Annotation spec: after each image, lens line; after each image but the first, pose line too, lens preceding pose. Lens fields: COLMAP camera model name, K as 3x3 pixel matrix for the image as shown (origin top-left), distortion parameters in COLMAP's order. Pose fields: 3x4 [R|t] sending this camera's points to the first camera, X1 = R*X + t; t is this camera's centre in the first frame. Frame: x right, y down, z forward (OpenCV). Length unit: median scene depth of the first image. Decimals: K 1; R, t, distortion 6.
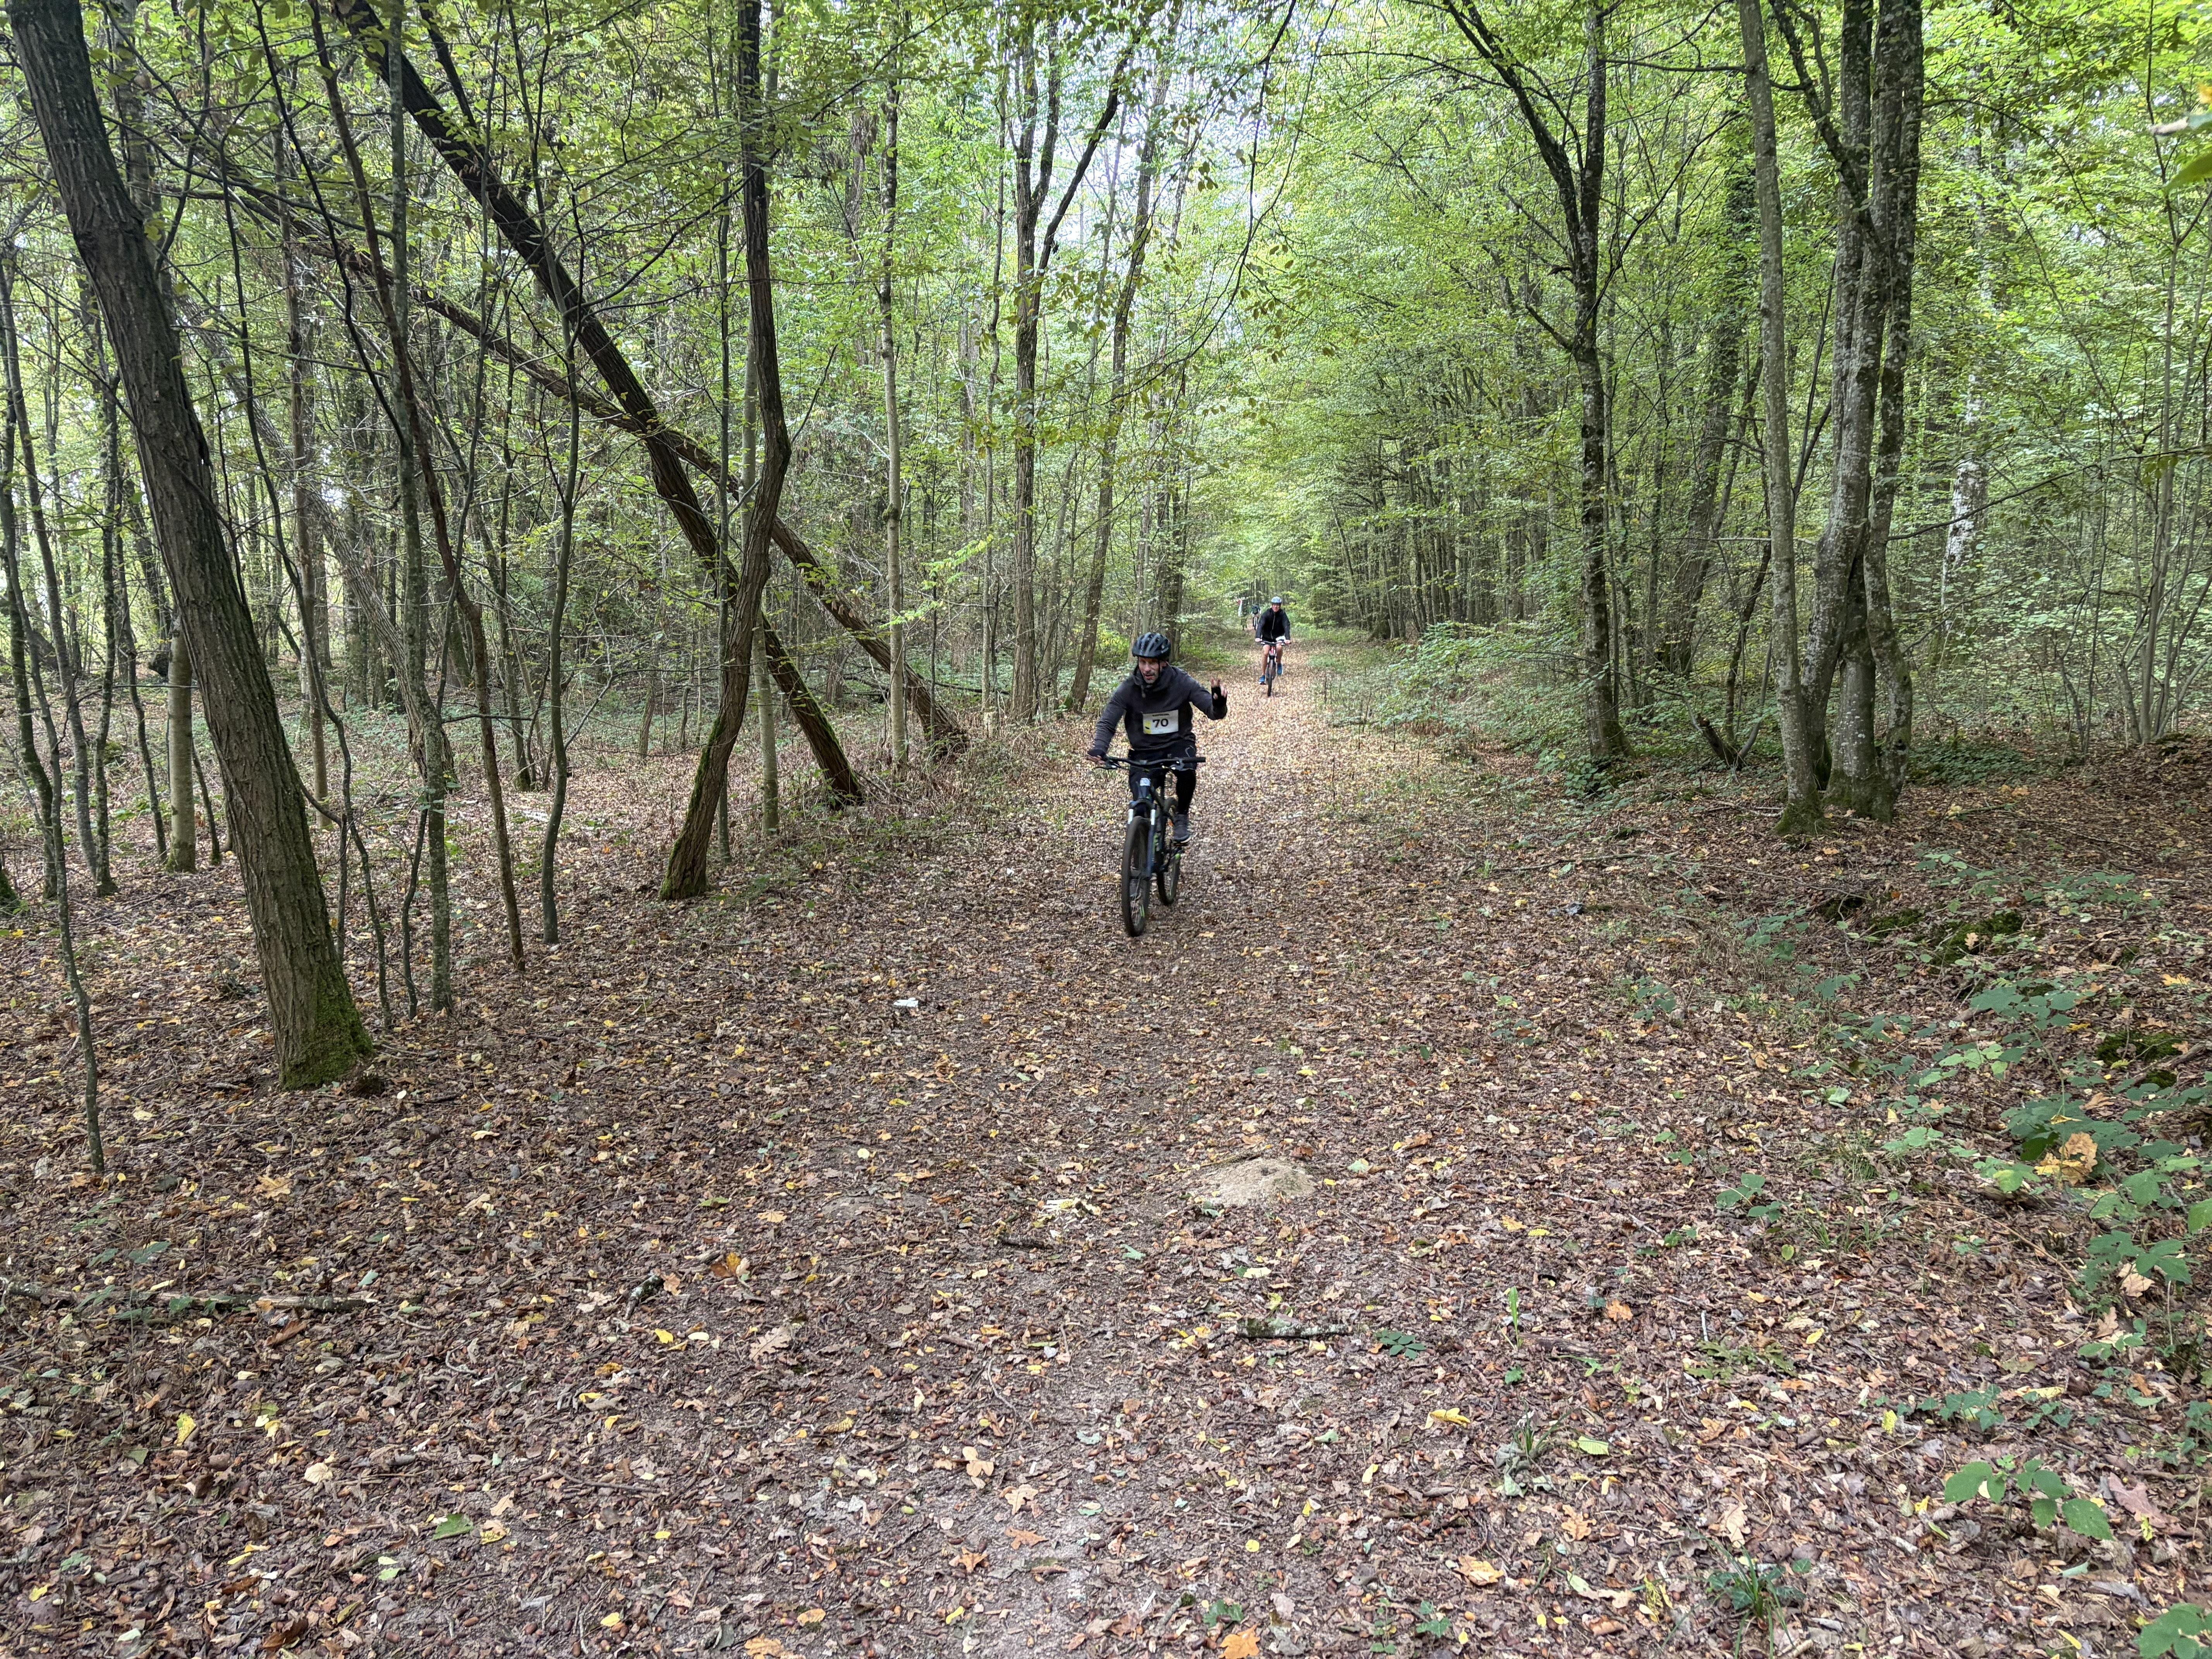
lens RADIAL K [[1701.3, 0, 1124.3], [0, 1701.3, 823.5], [0, 0, 1]] dist [0.051286, -0.059053]
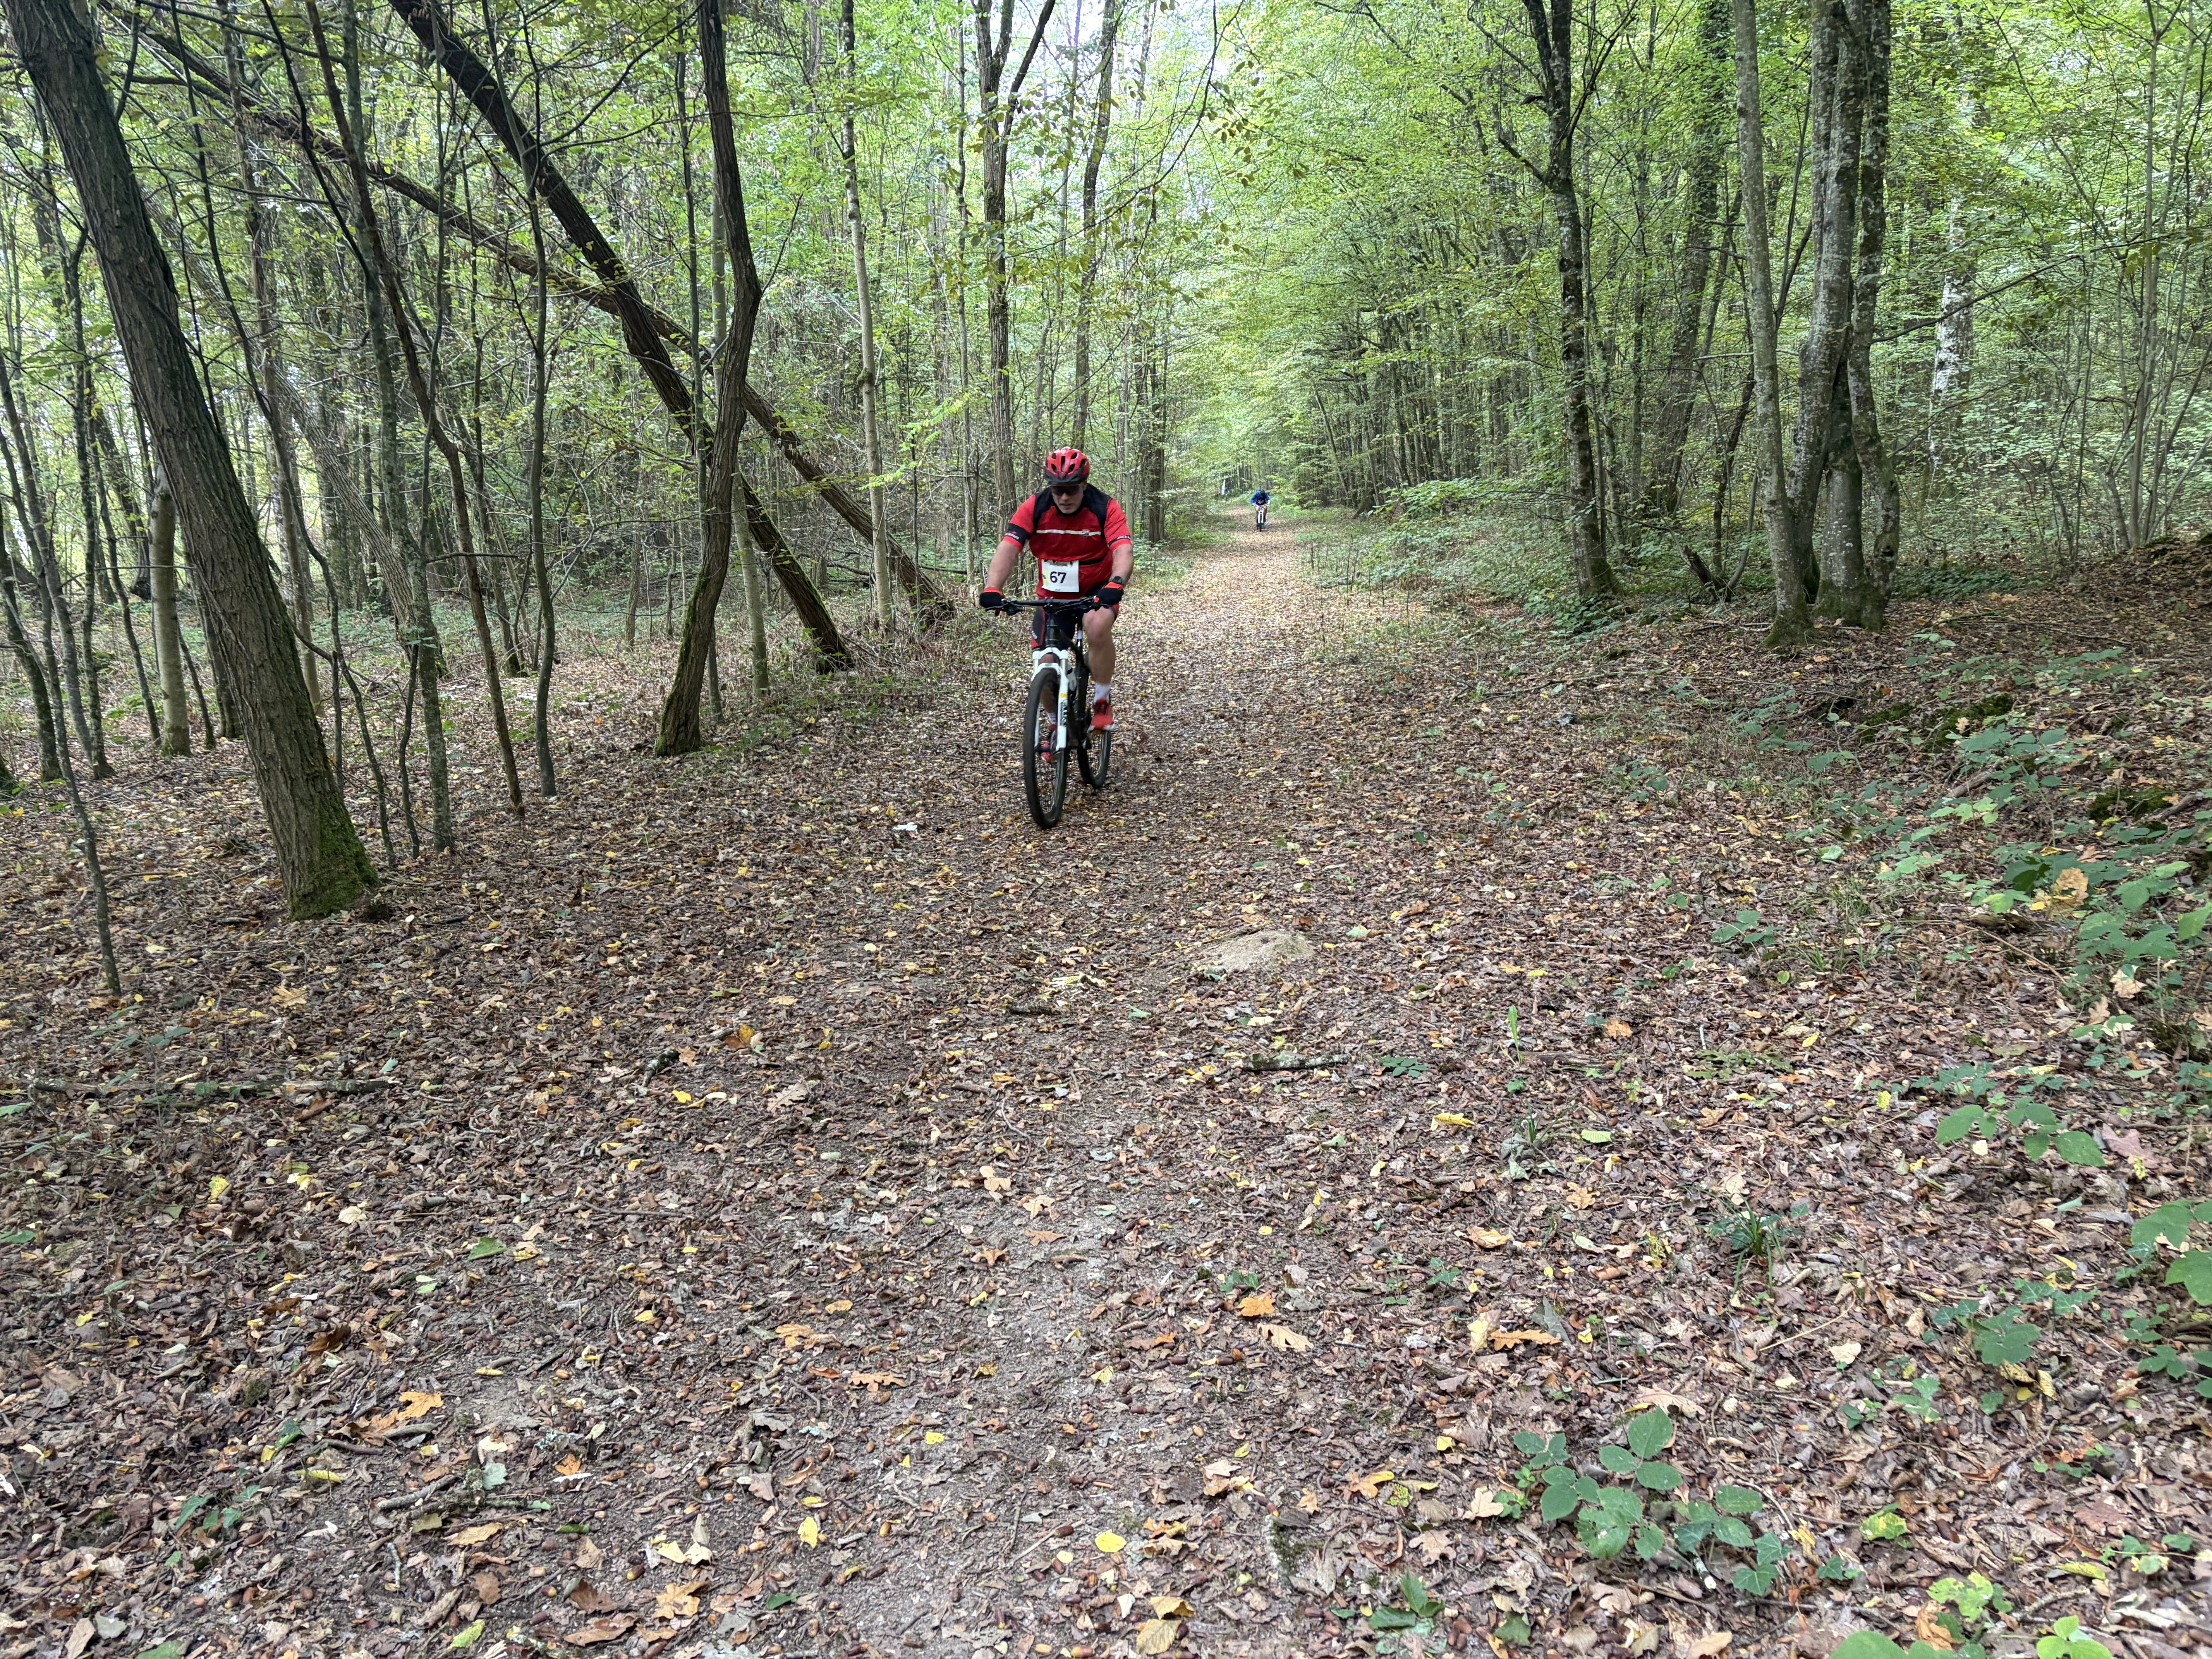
lens RADIAL K [[1706.3, 0, 1120.9], [0, 1706.3, 883.7], [0, 0, 1]] dist [0.040603, -0.037066]
pose [[0.999018, -0.044276, -0.001326, -0.000962], [0.044291, 0.998001, 0.045074, 0.122480], [-0.000673, -0.045088, 0.998983, -0.010823]]
